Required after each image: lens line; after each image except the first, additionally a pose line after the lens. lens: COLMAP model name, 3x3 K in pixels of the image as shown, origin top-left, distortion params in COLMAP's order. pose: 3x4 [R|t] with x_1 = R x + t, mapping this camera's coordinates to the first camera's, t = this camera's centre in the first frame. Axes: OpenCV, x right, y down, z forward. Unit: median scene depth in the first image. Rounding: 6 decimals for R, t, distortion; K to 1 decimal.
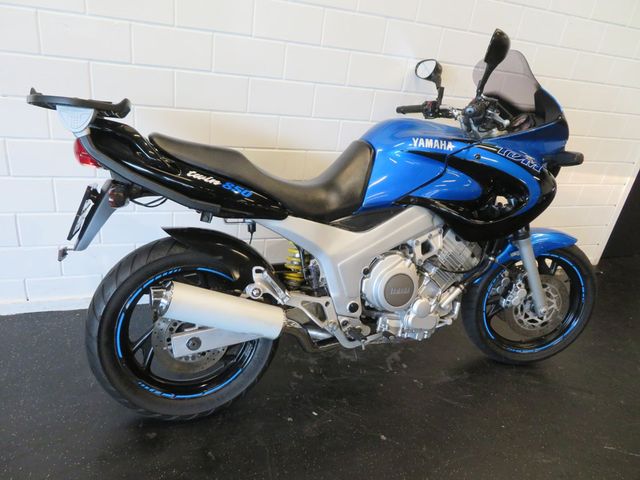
lens RADIAL K [[457.8, 0, 317.9], [0, 457.8, 240.4], [0, 0, 1]] dist [-0.005471, 0.002573]
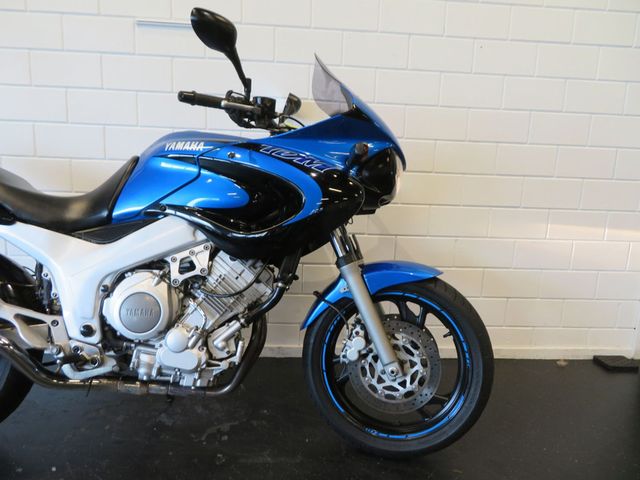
lens RADIAL K [[457.8, 0, 317.9], [0, 457.8, 240.4], [0, 0, 1]] dist [-0.005471, 0.002573]
pose [[0.948983, -0.042101, -0.312504, 0.733881], [-0.047826, 0.960364, -0.274615, 0.191430], [0.311679, 0.275551, 0.909356, 0.298143]]
